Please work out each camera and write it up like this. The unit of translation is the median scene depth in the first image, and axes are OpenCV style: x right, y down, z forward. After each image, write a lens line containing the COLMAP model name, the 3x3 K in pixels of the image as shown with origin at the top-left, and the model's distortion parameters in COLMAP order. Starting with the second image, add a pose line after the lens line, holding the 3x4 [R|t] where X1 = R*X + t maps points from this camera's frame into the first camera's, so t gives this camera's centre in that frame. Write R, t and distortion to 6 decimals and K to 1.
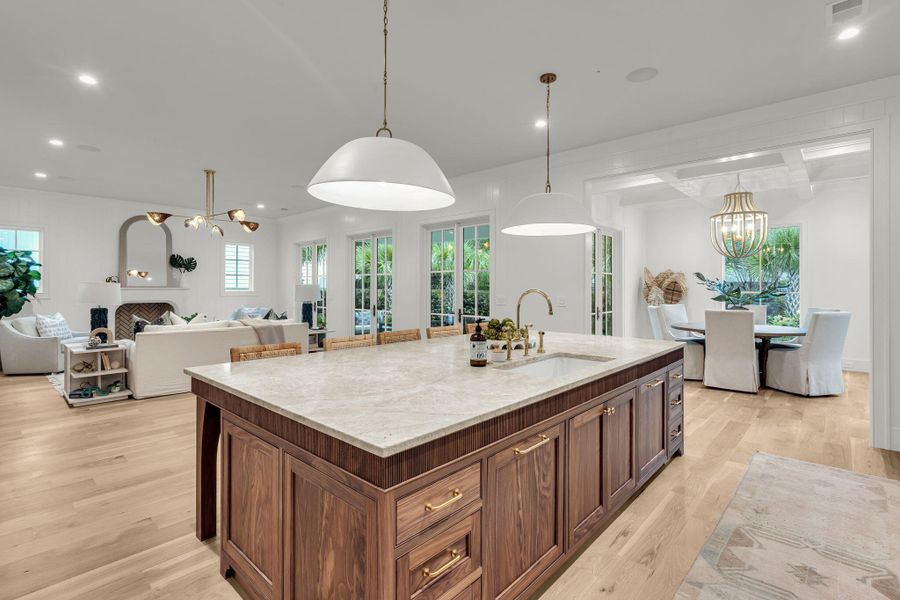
lens RADIAL K [[419.9, 0, 448.4], [0, 419.9, 287.1], [0, 0, 1]] dist [-0.000672, -0.000474]
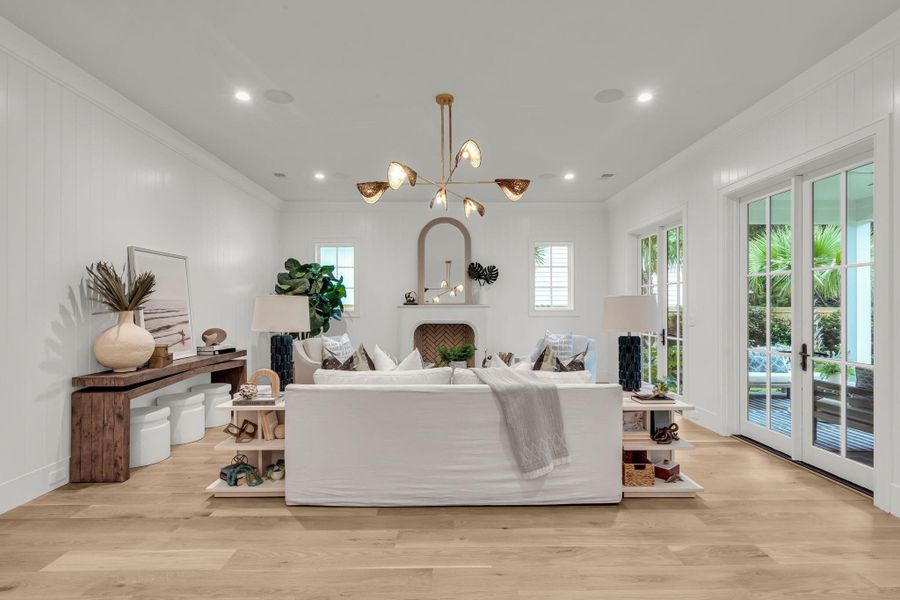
lens RADIAL K [[436.3, 0, 446.2], [0, 436.3, 302.6], [0, 0, 1]] dist [0.000127, -0.000223]
pose [[0.683049, -0.006209, -0.730346, -0.095112], [0.001324, 0.999973, -0.007263, 0.002521], [0.730371, 0.003994, 0.683039, 0.410942]]
